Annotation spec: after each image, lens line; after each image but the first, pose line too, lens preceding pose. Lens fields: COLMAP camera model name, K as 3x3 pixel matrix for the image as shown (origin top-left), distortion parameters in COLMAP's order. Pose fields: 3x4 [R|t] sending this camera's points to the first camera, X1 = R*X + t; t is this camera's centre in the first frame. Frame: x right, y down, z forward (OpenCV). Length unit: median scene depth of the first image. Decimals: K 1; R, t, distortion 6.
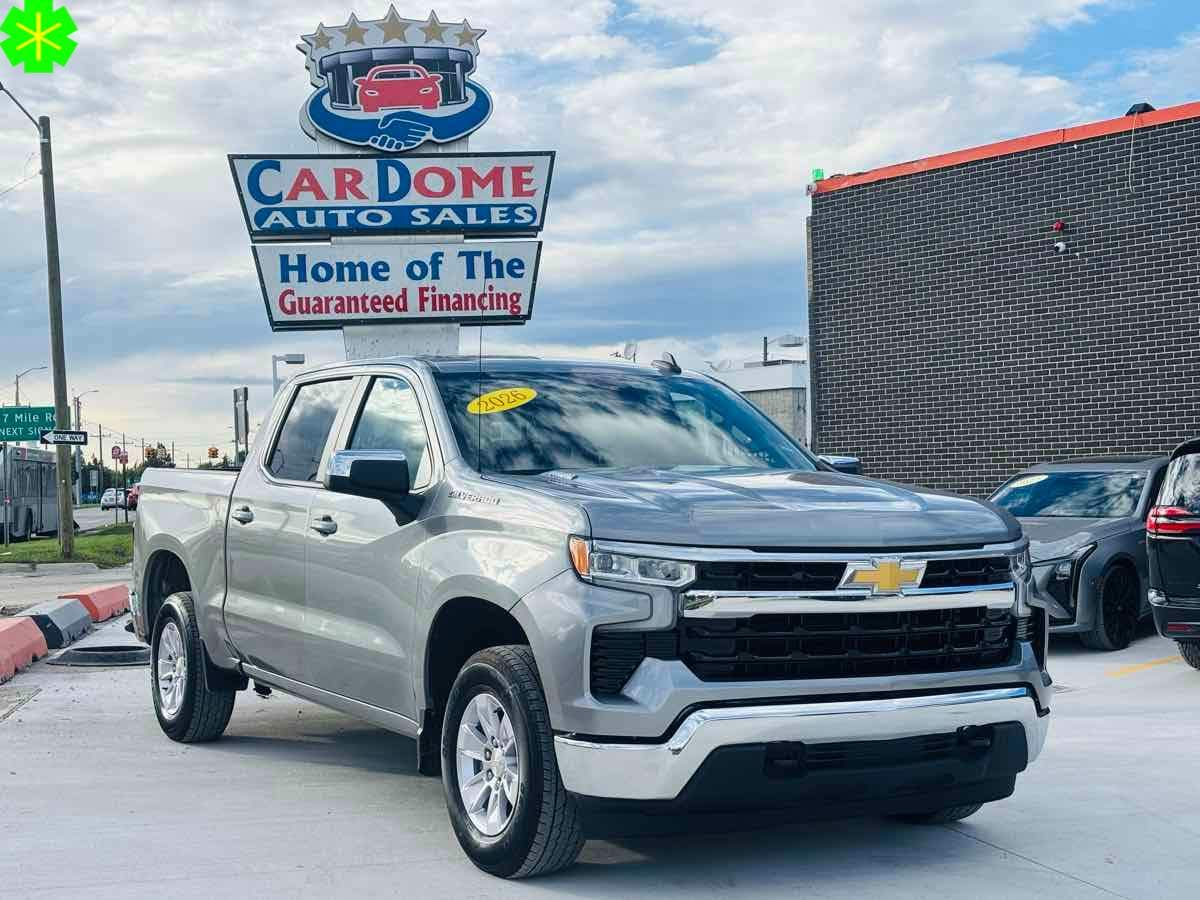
lens RADIAL K [[1788.7, 0, 600.0], [0, 1788.7, 450.0], [0, 0, 1]] dist [0.263877, -1.119907]
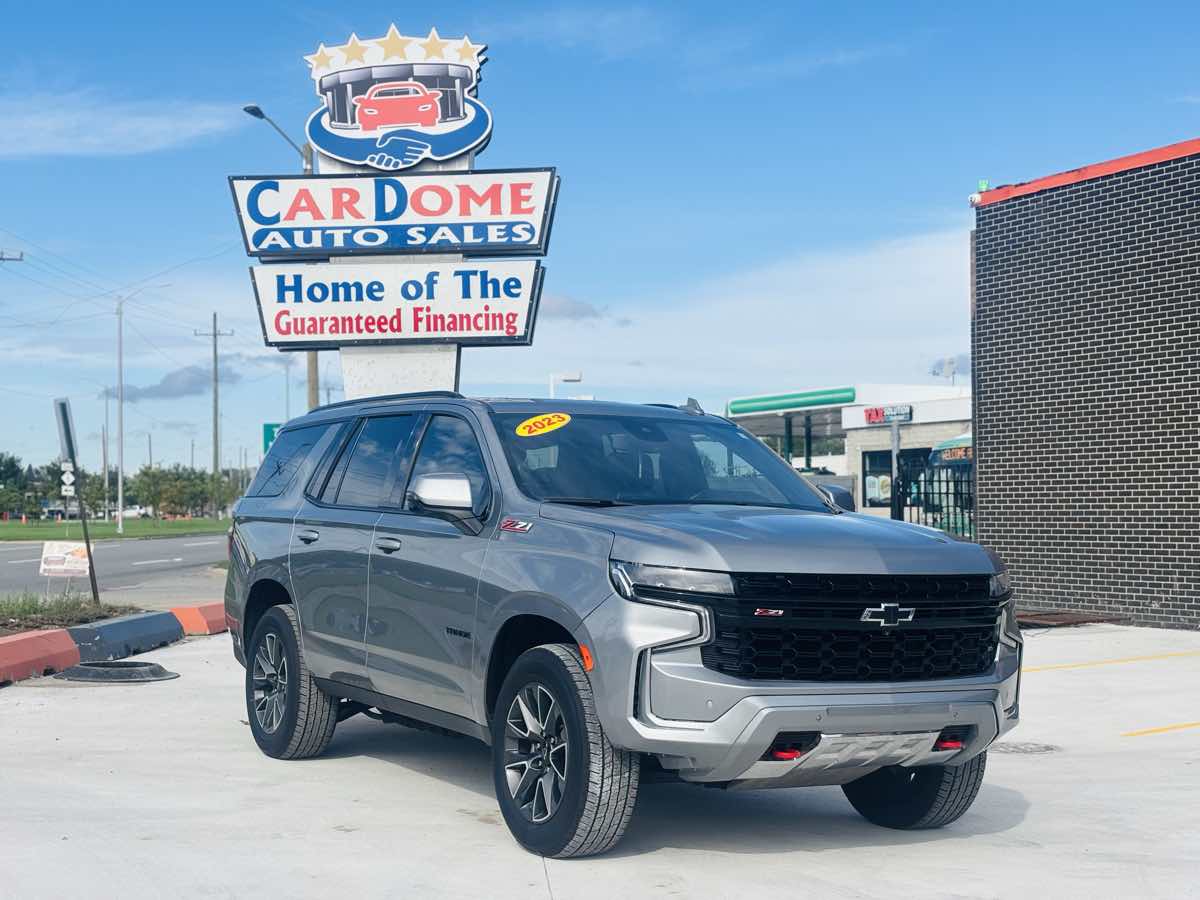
lens RADIAL K [[1788.7, 0, 600.0], [0, 1788.7, 450.0], [0, 0, 1]] dist [0.263877, -1.119907]
pose [[0.979329, 0.014367, -0.201764, 0.198141], [-0.016322, 0.999835, -0.008028, -0.006334], [0.201615, 0.011156, 0.979401, 0.058834]]
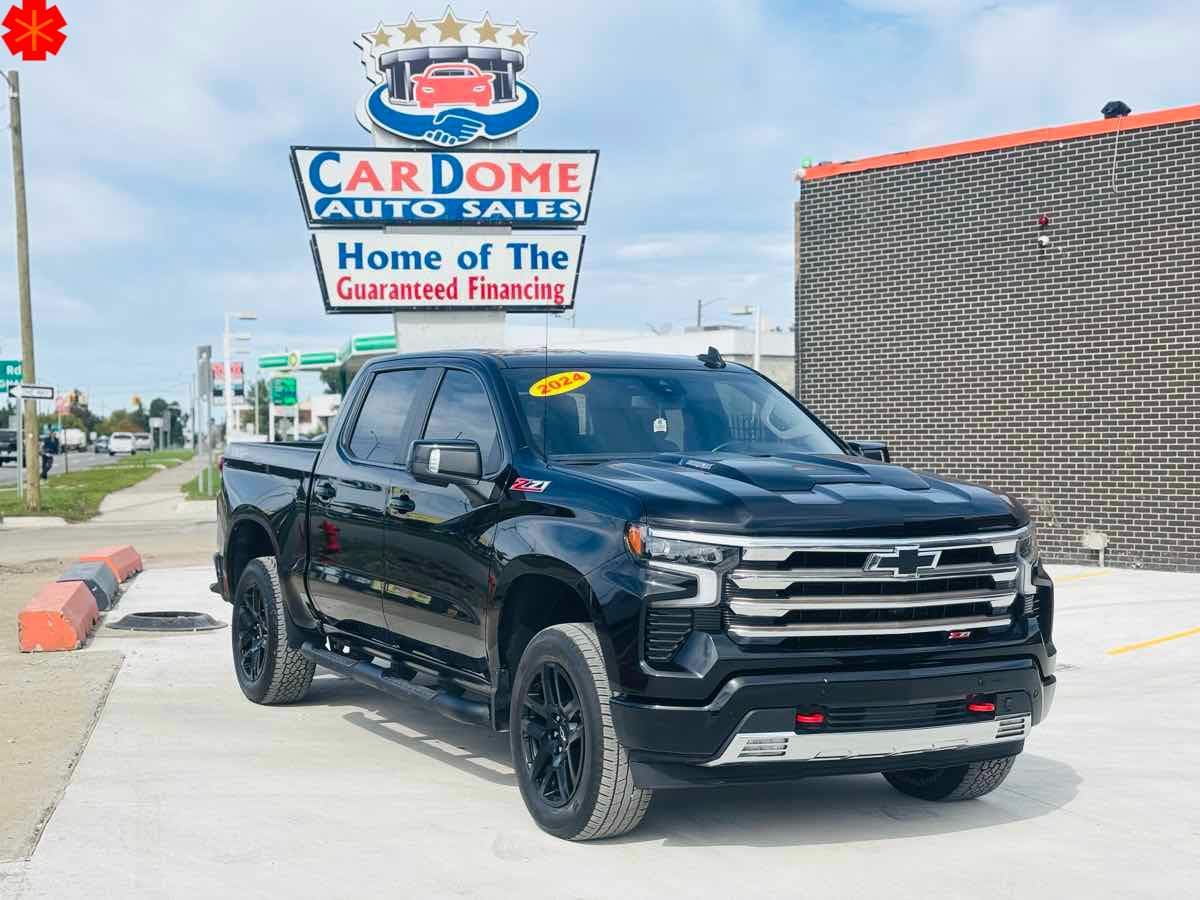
lens RADIAL K [[1788.7, 0, 600.0], [0, 1788.7, 450.0], [0, 0, 1]] dist [0.263877, -1.119907]
pose [[0.998757, 0.020146, 0.045600, -0.069806], [-0.021269, 0.999479, 0.024270, -0.016150], [-0.045087, -0.025210, 0.998665, -0.055663]]
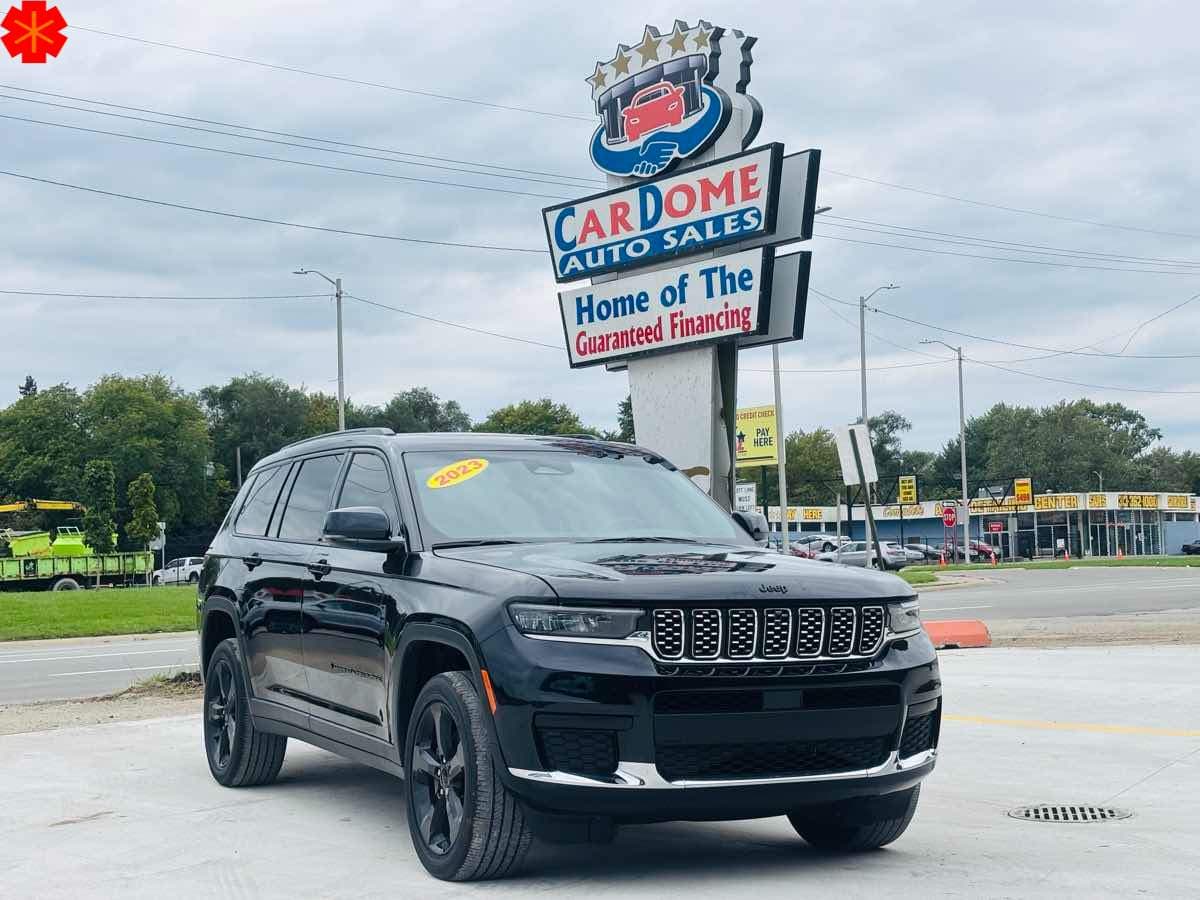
lens RADIAL K [[1788.7, 0, 600.0], [0, 1788.7, 450.0], [0, 0, 1]] dist [0.263877, -1.119907]
pose [[0.558184, -0.042893, -0.828607, 0.660145], [0.033783, 0.999010, -0.028956, 0.007669], [0.829029, -0.011830, 0.559081, 0.436748]]
